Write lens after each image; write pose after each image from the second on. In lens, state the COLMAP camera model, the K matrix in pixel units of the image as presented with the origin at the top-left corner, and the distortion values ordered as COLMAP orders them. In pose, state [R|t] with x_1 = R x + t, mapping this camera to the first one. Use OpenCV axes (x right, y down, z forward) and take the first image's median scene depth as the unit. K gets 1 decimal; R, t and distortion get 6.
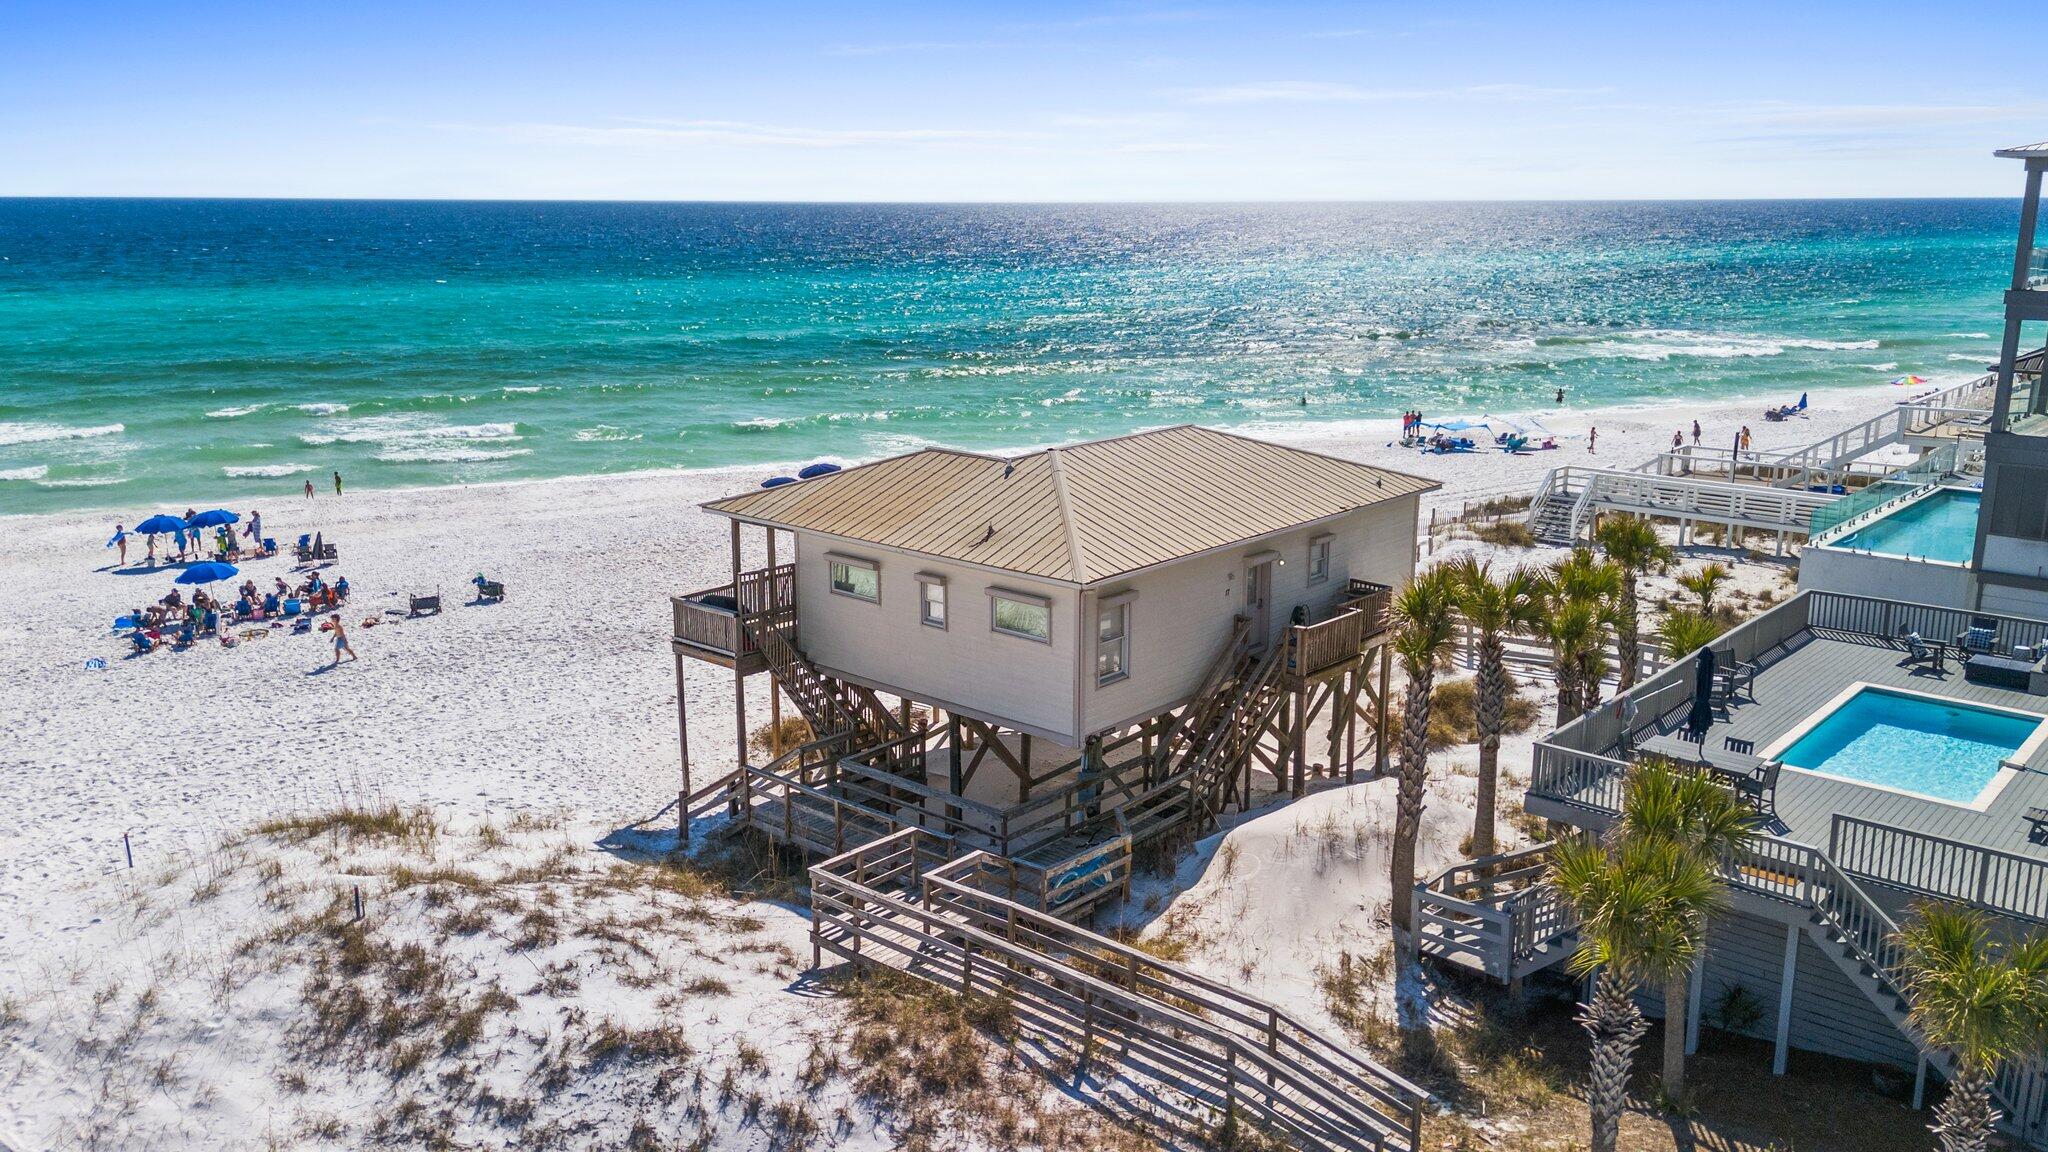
lens RADIAL K [[1541.5, 0, 1024.0], [0, 1541.5, 576.0], [0, 0, 1]] dist [0.030842, 0.003502]
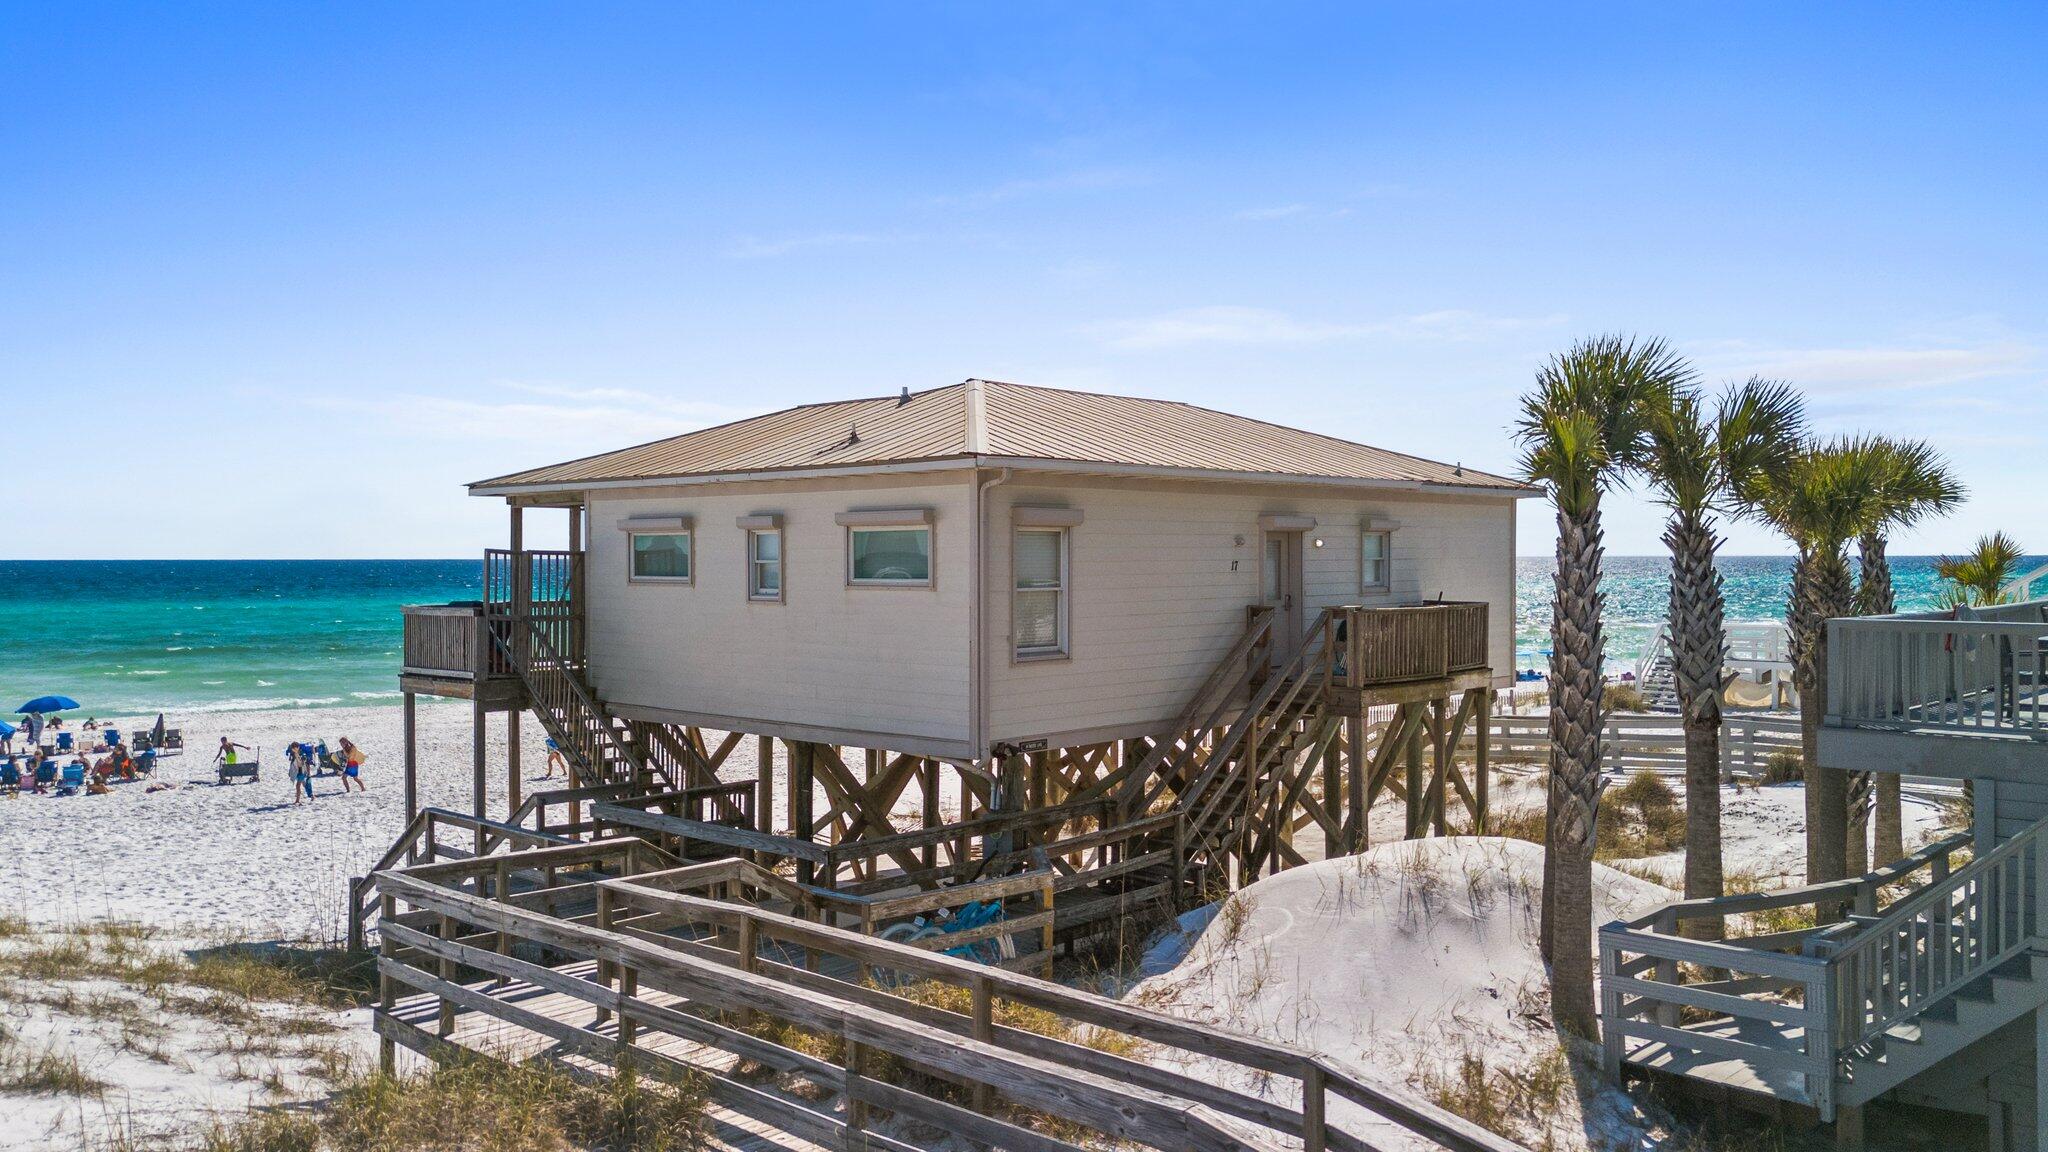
lens RADIAL K [[1541.5, 0, 1024.0], [0, 1541.5, 576.0], [0, 0, 1]] dist [0.030842, 0.003502]
pose [[0.999593, -0.002308, -0.028434, 0.075357], [-0.003752, 0.977427, -0.211238, 0.181294], [0.028280, 0.211259, 0.977021, 0.447993]]
